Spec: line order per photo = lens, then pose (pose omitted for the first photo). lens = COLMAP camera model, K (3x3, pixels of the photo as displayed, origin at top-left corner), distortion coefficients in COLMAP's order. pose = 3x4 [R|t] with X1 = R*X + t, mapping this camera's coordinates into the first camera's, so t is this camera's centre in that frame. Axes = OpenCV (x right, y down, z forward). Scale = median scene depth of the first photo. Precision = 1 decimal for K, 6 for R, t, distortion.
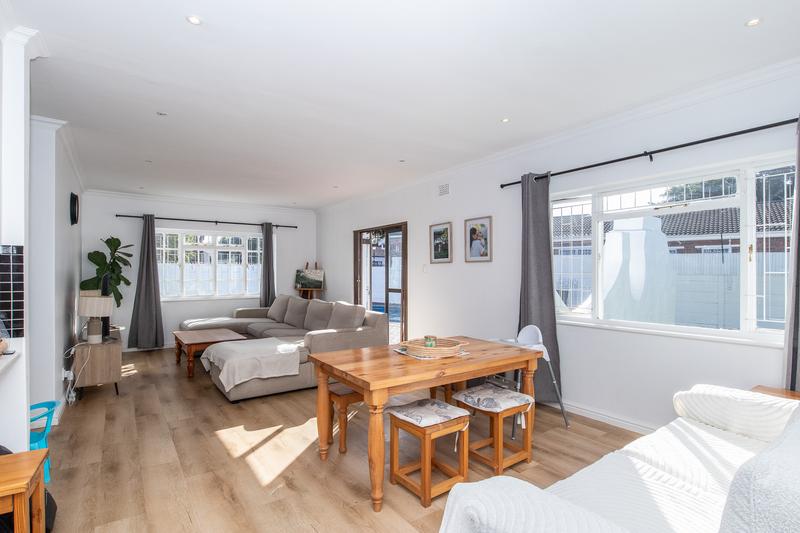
lens RADIAL K [[401.6, 0, 399.9], [0, 401.6, 272.9], [0, 0, 1]] dist [-0.001211, 0.000342]
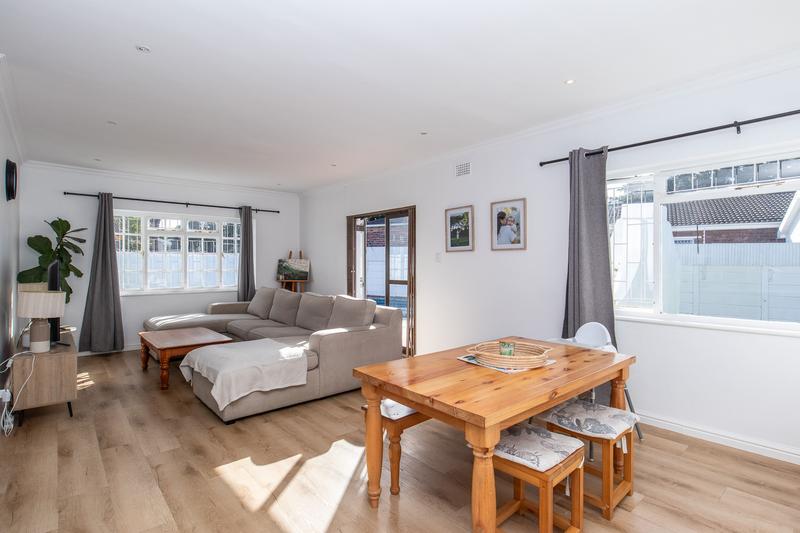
lens RADIAL K [[397.3, 0, 403.4], [0, 397.3, 263.4], [0, 0, 1]] dist [-0.004491, -0.001483]
pose [[0.994281, 0.001090, 0.106792, -0.114500], [-0.000991, 0.999999, -0.000985, 0.003247], [-0.106793, 0.000874, 0.994281, 0.131373]]
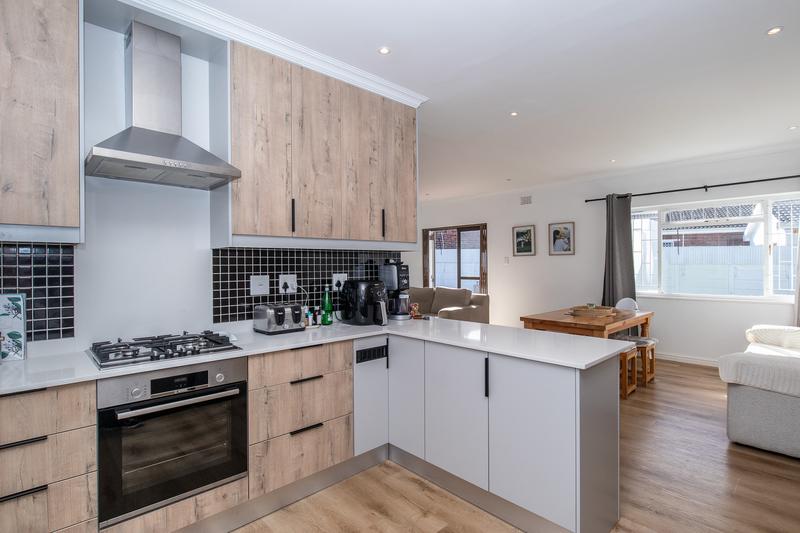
lens RADIAL K [[397.3, 0, 401.2], [0, 397.3, 265.1], [0, 0, 1]] dist [-0.005376, -0.000639]
pose [[0.990013, -0.005779, 0.140854, -0.469675], [0.005553, 0.999983, 0.001998, 0.000700], [-0.140863, -0.001196, 0.990028, -0.225394]]
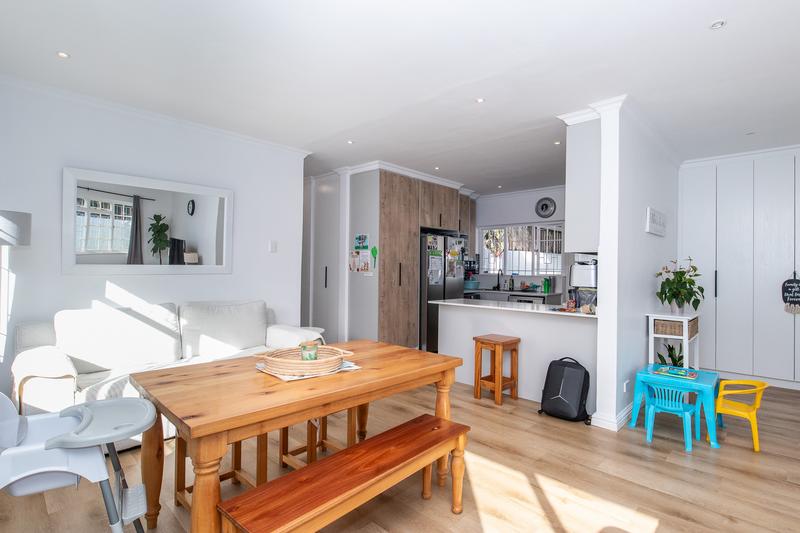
lens RADIAL K [[397.7, 0, 404.4], [0, 397.7, 265.3], [0, 0, 1]] dist [-0.002183, 0.000021]
pose [[-0.981472, -0.013642, -0.191119, 0.023768], [-0.012075, 0.999883, -0.009360, 0.012066], [0.191225, -0.006879, -0.981522, 0.948282]]
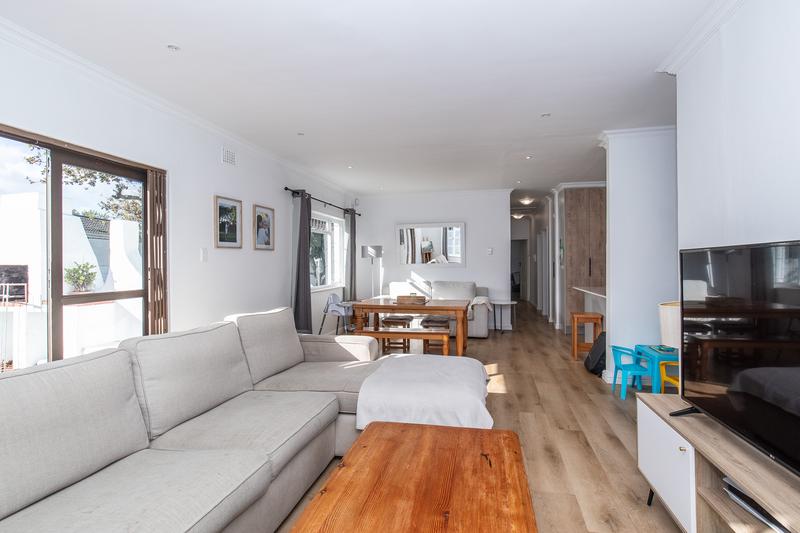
lens RADIAL K [[397.3, 0, 401.2], [0, 397.3, 265.1], [0, 0, 1]] dist [-0.005376, -0.000639]
pose [[-0.672608, 0.001136, 0.739998, -0.695058], [0.007120, 0.999962, 0.004936, 0.008089], [-0.739965, 0.008589, -0.672591, 1.251634]]
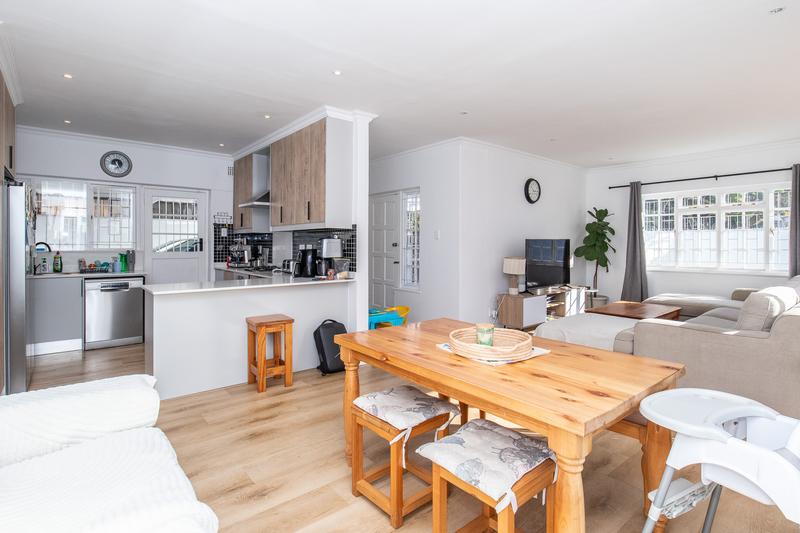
lens RADIAL K [[403.6, 0, 402.7], [0, 403.6, 244.6], [0, 0, 1]] dist [-0.005535, -0.000984]
pose [[0.078256, 0.001894, -0.996932, 0.404569], [-0.001140, 0.999998, 0.001810, 0.011286], [0.996933, 0.000995, 0.078258, 0.435910]]
